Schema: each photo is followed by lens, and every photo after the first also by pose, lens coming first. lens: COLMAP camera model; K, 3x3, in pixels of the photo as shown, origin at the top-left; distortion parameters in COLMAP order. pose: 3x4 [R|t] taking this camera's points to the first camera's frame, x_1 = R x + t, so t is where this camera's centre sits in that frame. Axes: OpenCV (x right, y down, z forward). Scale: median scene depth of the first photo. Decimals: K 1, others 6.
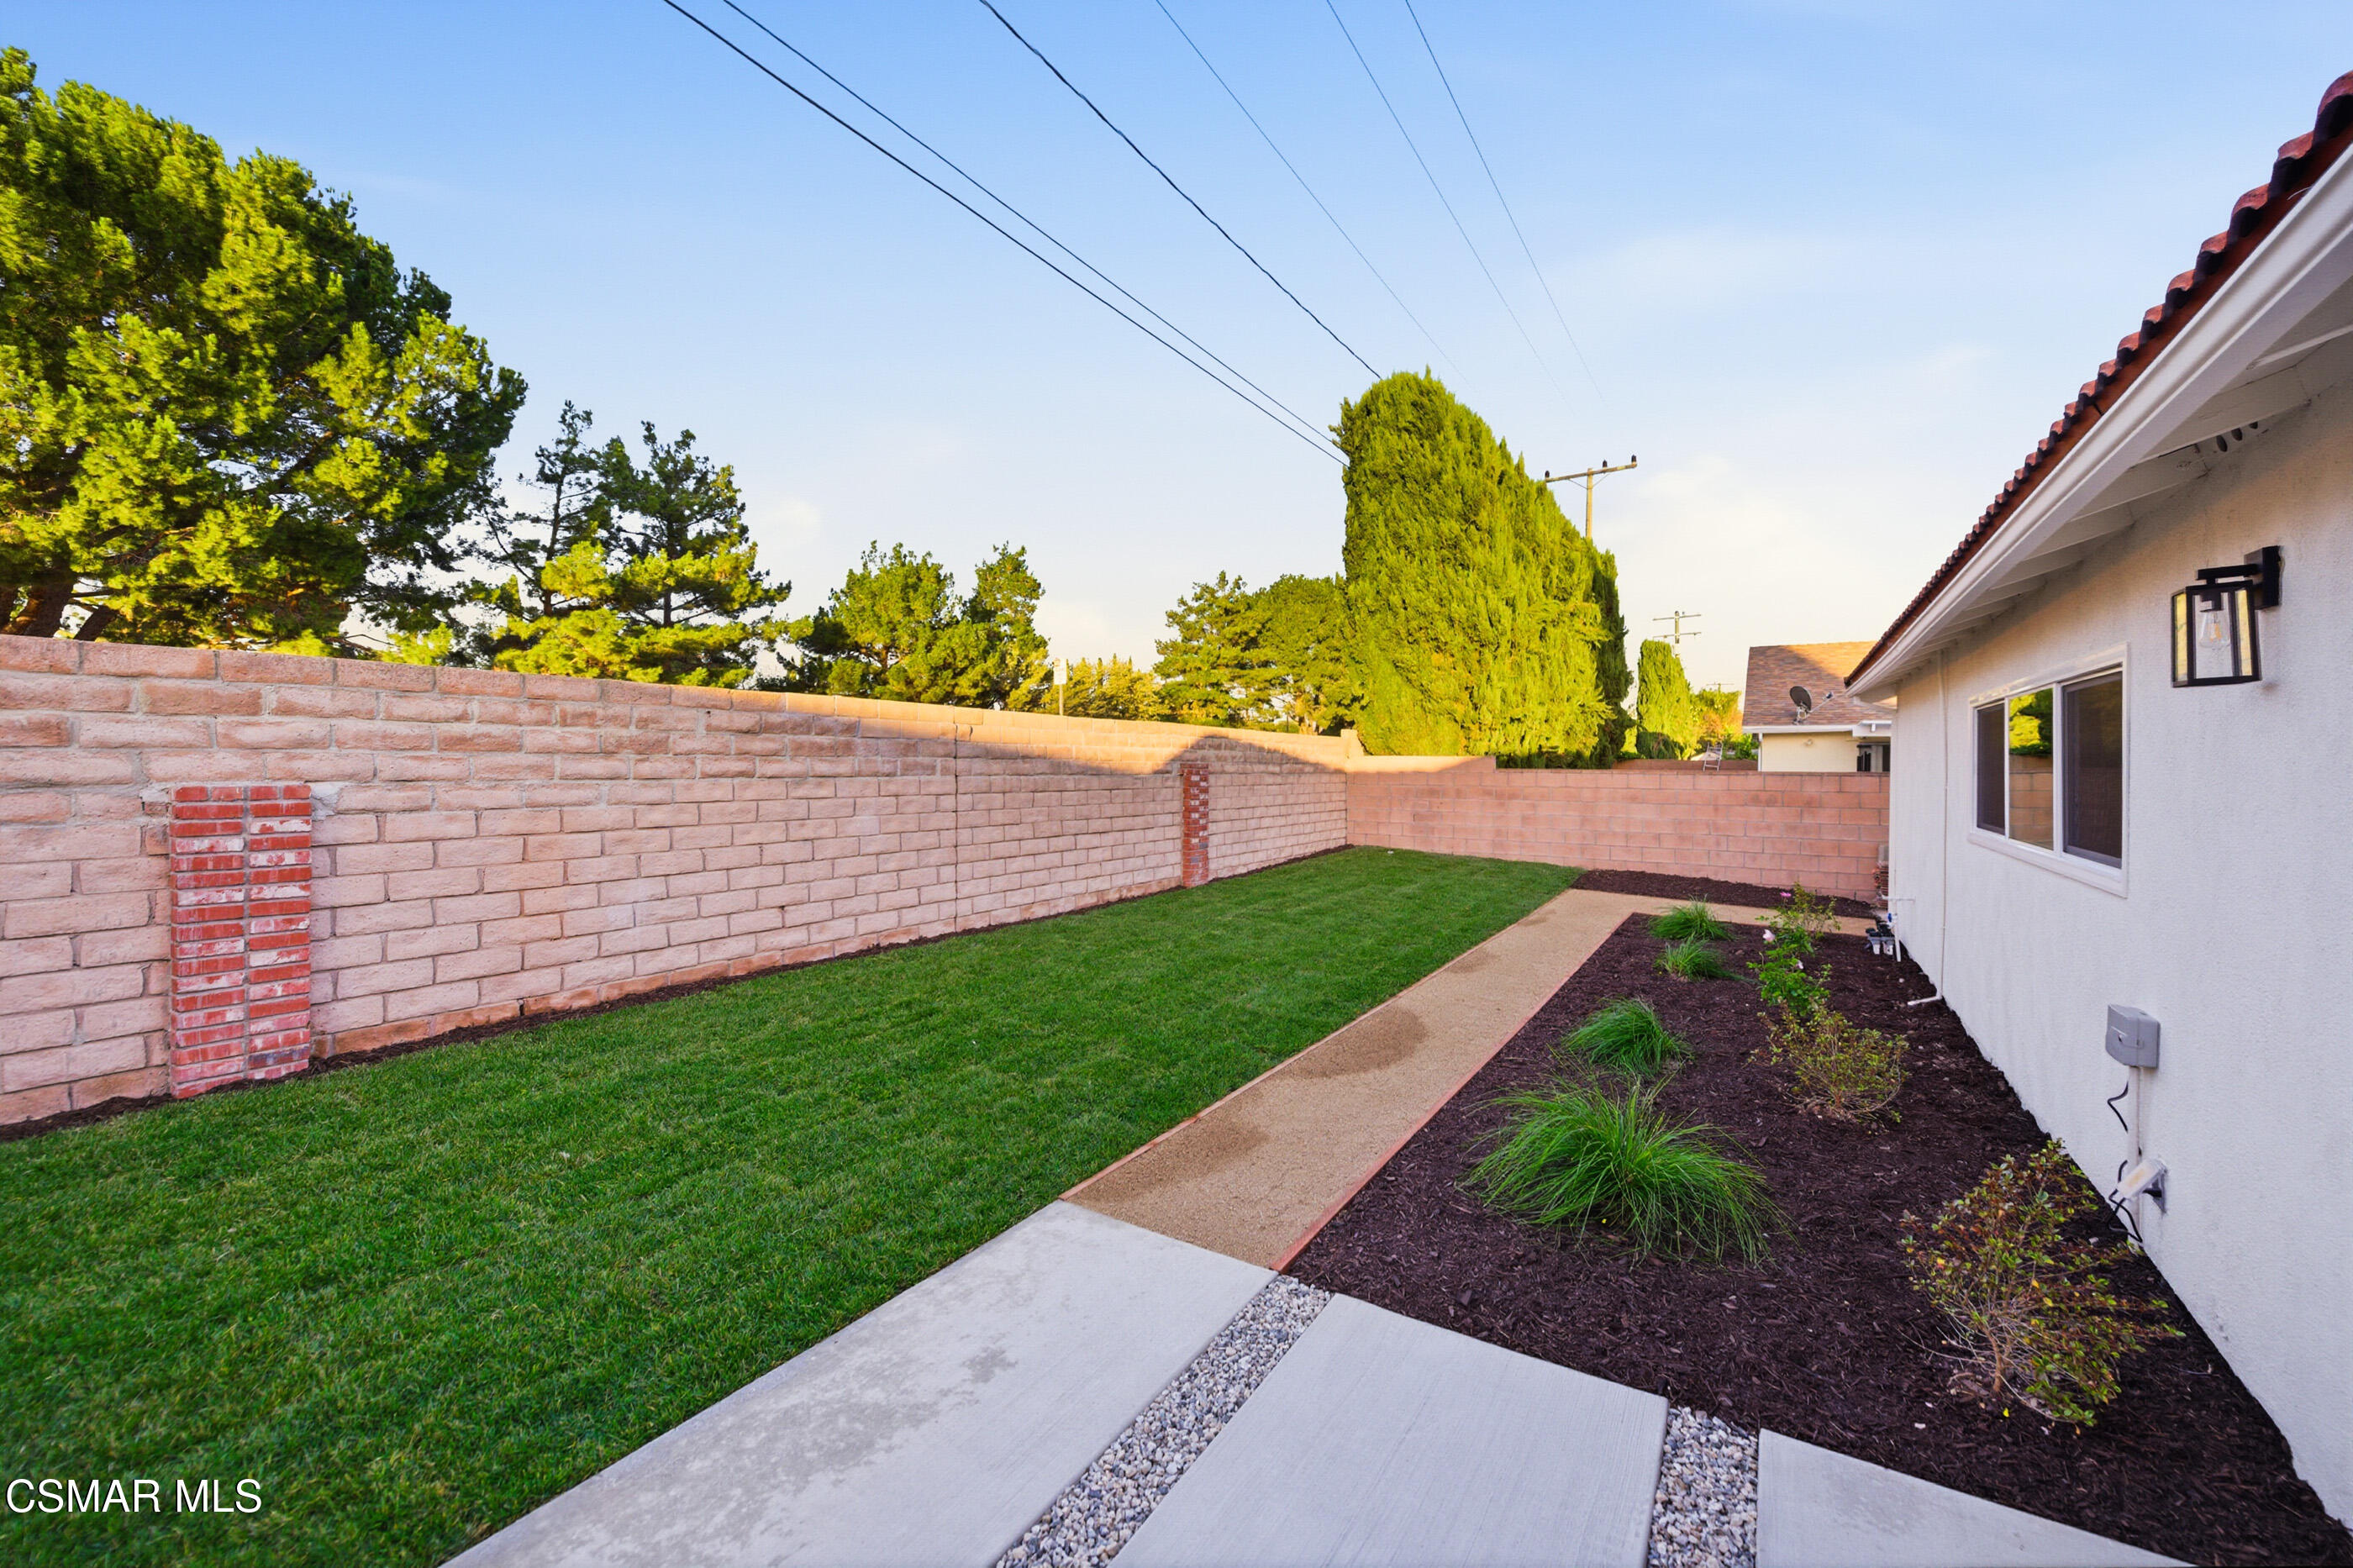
lens RADIAL K [[938.7, 0, 1206.8], [0, 938.7, 770.7], [0, 0, 1]] dist [0.000039, -0.002353]
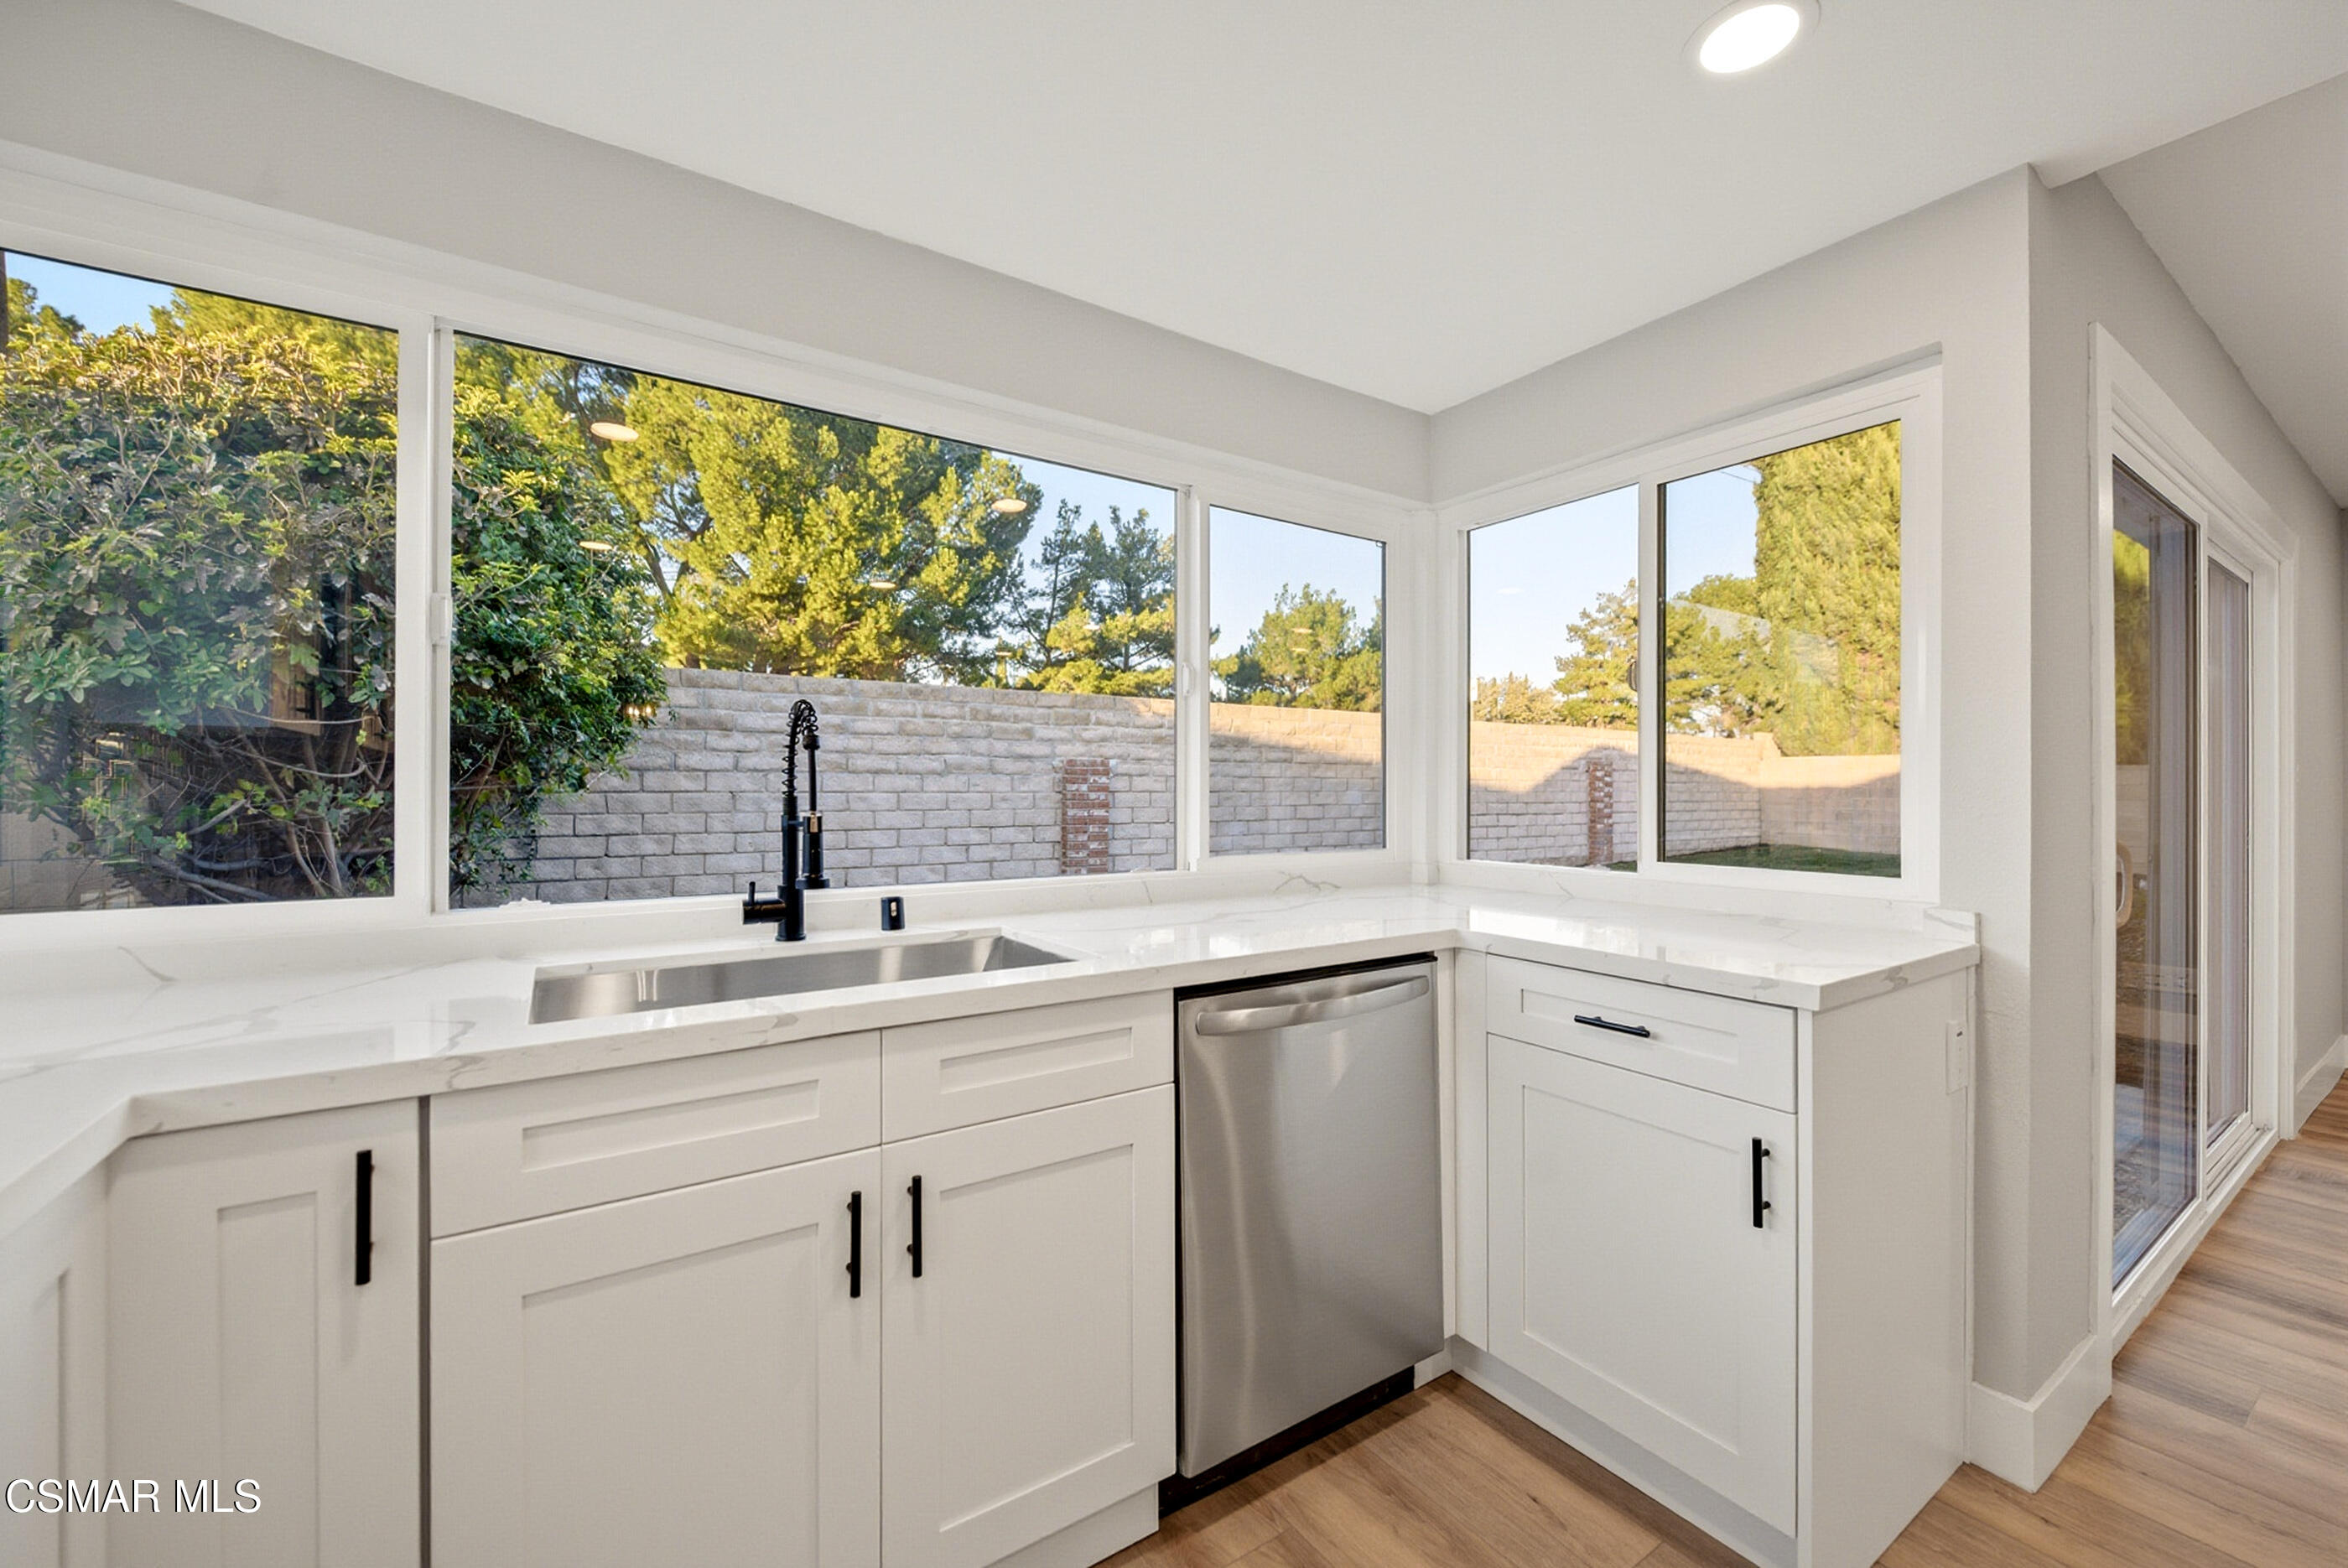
lens RADIAL K [[936.7, 0, 1173.2], [0, 936.7, 786.9], [0, 0, 1]] dist [0.000039, -0.002353]
pose [[0.904536, -0.002857, -0.426389, 0.003318], [-0.001220, 0.999956, -0.009288, 0.029261], [0.426397, 0.008921, 0.904492, -0.237533]]
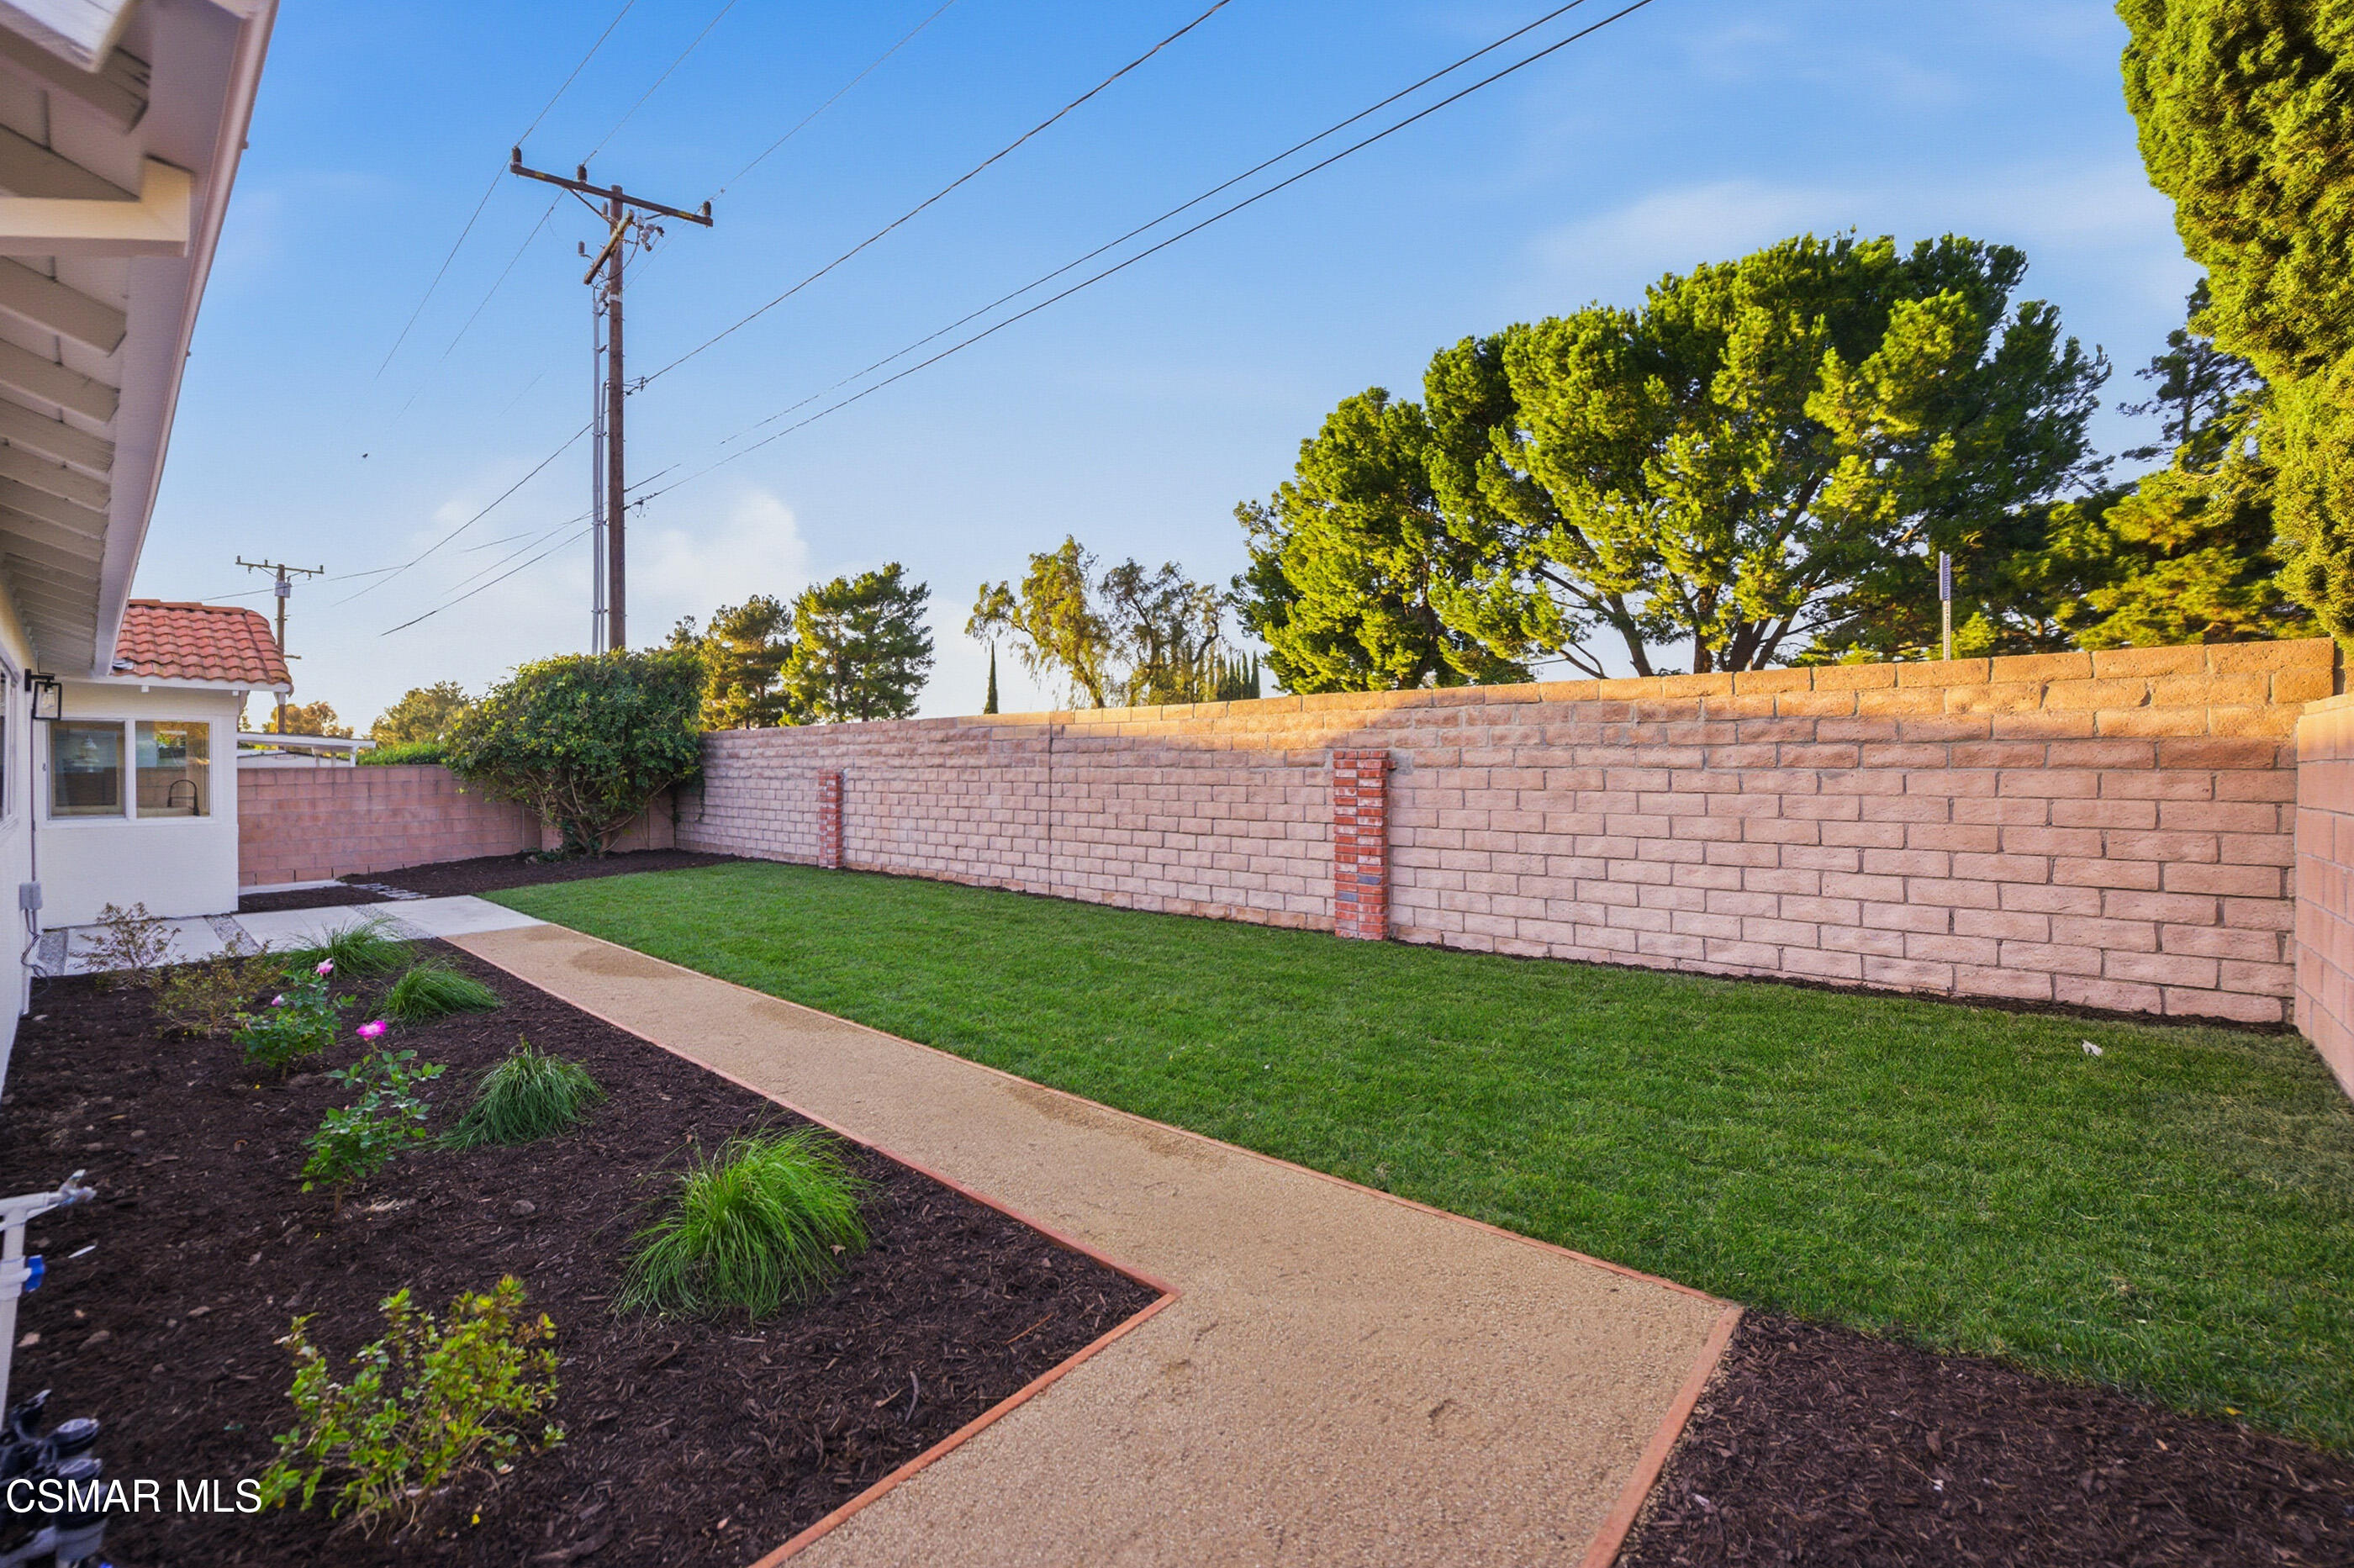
lens RADIAL K [[939.1, 0, 1156.4], [0, 939.1, 781.4], [0, 0, 1]] dist [0.000039, -0.002353]
pose [[-0.166659, 0.012868, -0.985931, 0.534467], [-0.003253, 0.999902, 0.013600, 0.003644], [0.986009, 0.005474, -0.166601, 0.782174]]
